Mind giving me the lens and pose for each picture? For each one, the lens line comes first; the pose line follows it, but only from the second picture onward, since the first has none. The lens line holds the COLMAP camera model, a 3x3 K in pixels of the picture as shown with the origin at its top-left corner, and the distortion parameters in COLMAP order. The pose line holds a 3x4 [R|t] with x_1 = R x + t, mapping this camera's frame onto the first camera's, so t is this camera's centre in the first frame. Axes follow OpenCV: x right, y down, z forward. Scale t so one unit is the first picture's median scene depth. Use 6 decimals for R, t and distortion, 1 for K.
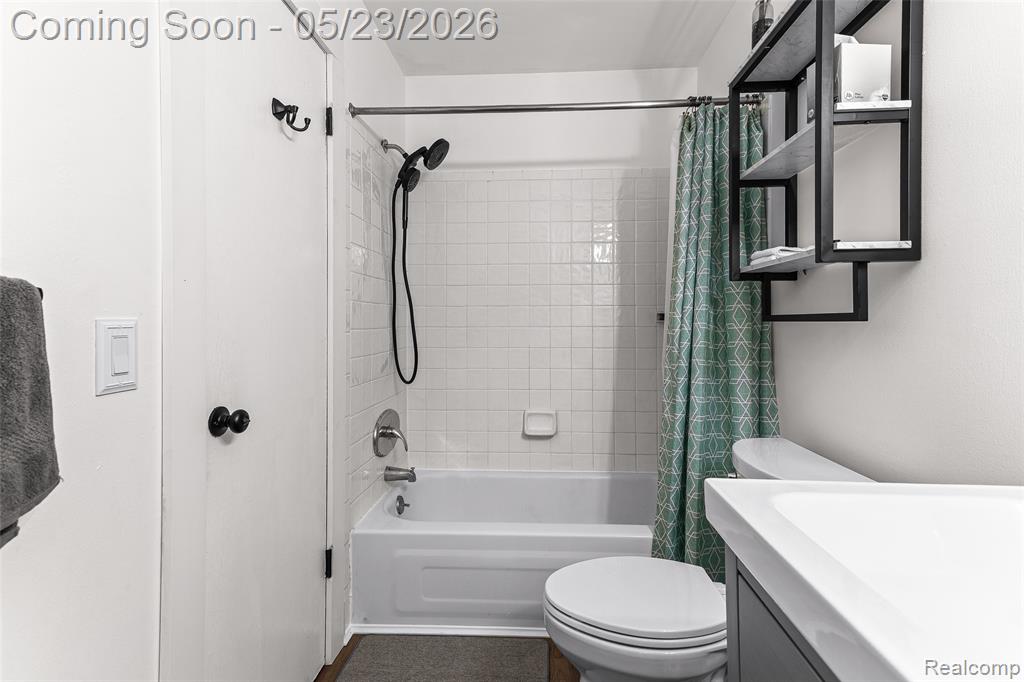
lens RADIAL K [[489.4, 0, 518.2], [0, 489.4, 321.1], [0, 0, 1]] dist [0.024387, 0.002134]
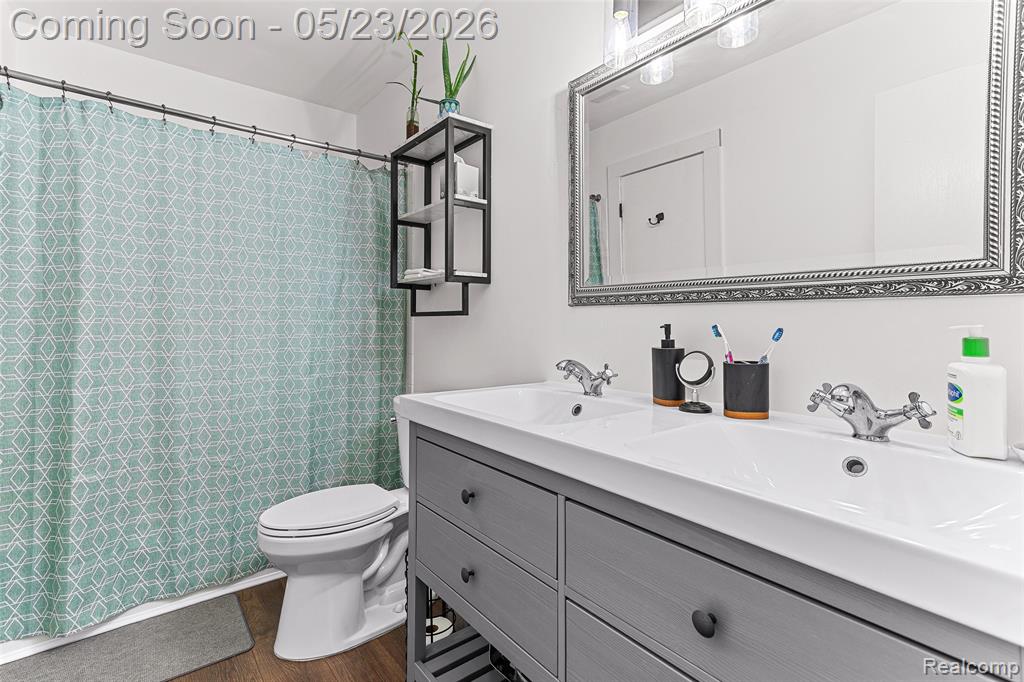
lens RADIAL K [[489.4, 0, 511.1], [0, 489.4, 317.8], [0, 0, 1]] dist [0.024387, 0.002134]
pose [[0.756633, 0.016458, 0.653633, -0.332640], [-0.008399, 0.999845, -0.015453, 0.033303], [-0.653786, 0.006202, 0.756654, -0.438291]]
